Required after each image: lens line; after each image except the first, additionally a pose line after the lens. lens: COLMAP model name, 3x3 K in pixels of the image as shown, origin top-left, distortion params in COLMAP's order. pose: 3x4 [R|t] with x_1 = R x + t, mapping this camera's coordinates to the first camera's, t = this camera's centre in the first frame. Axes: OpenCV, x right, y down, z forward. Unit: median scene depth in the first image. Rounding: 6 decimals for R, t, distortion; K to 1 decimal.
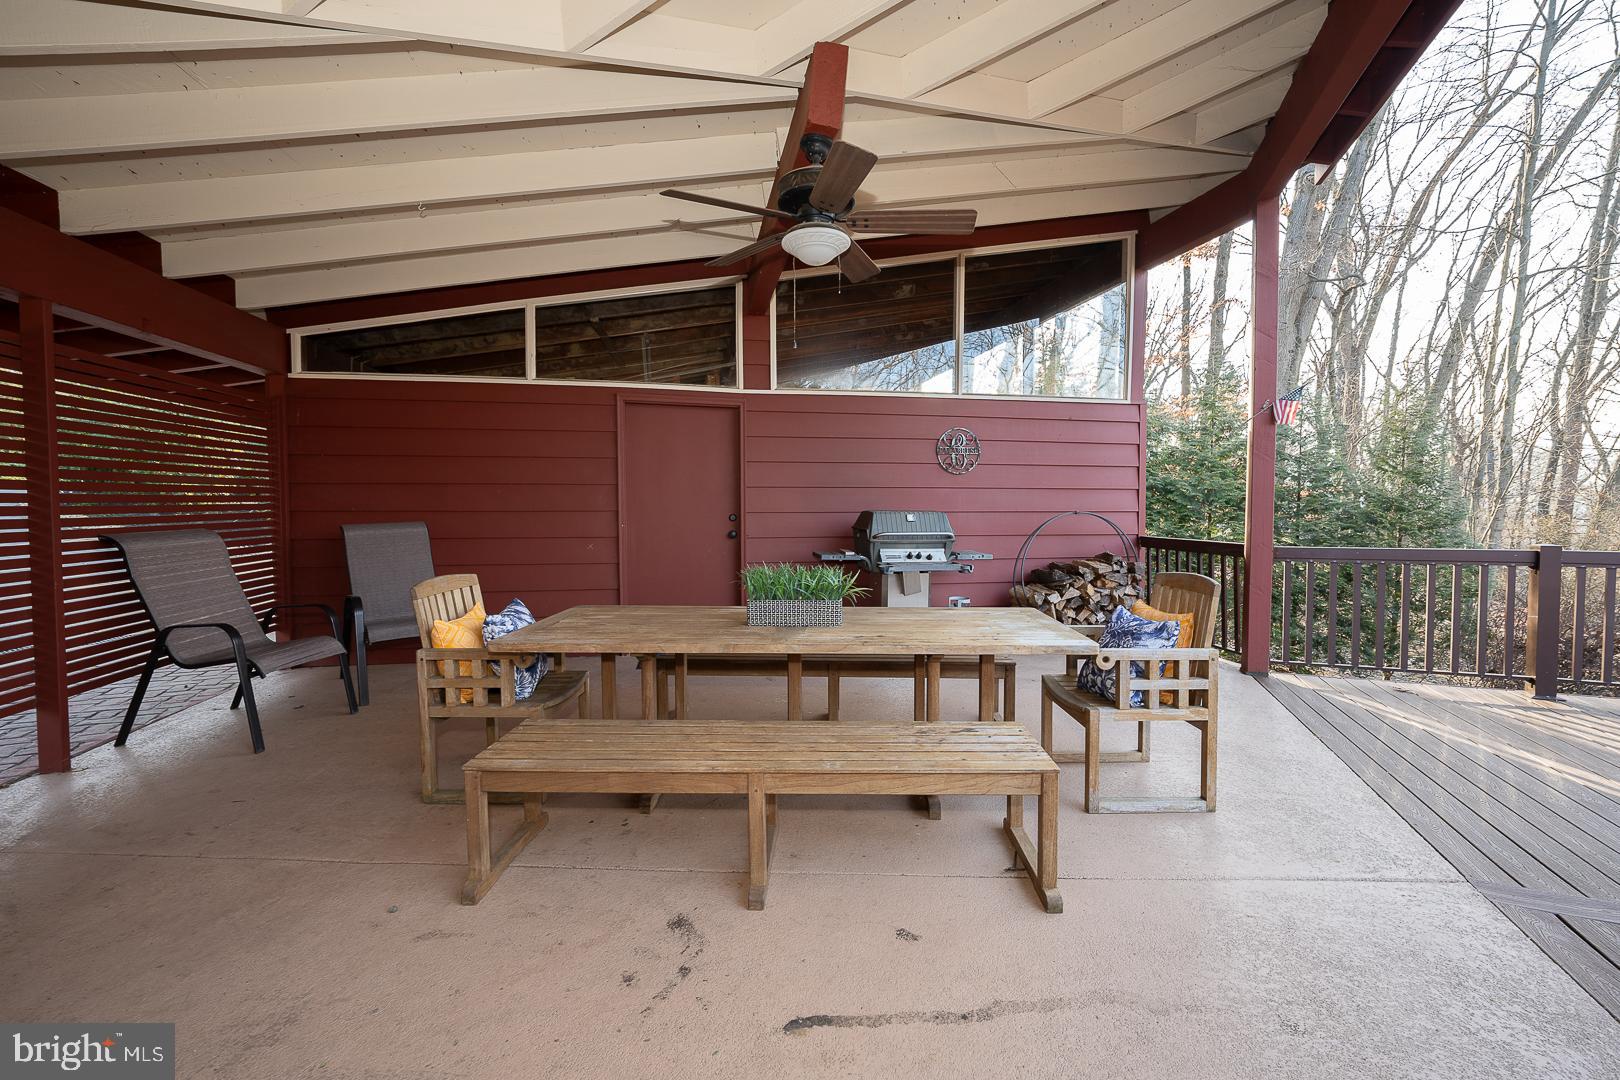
lens RADIAL K [[683.1, 0, 811.9], [0, 683.1, 538.9], [0, 0, 1]] dist [-0.002859, -0.000166]
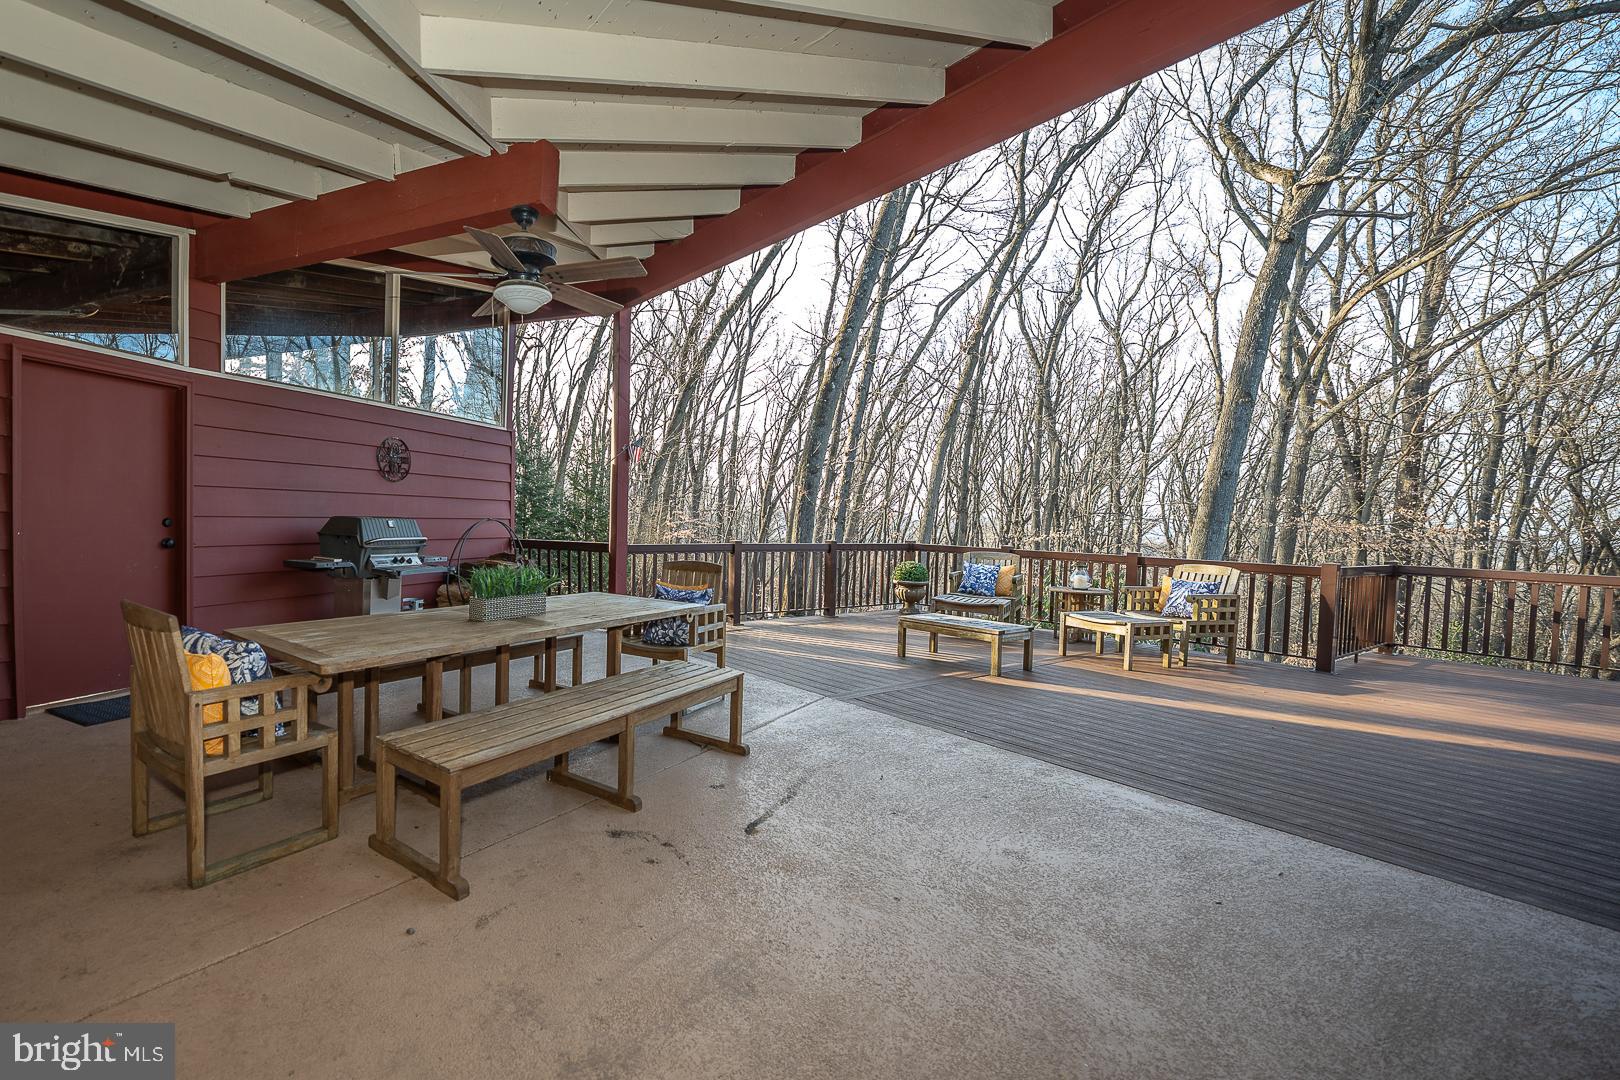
lens RADIAL K [[576.1, 0, 774.8], [0, 576.1, 536.8], [0, 0, 1]] dist [0.000118, -0.000102]
pose [[0.586791, -0.010815, 0.809666, -0.241833], [0.016393, 0.999865, 0.001475, -0.003048], [-0.809572, 0.012408, 0.586889, 0.022432]]
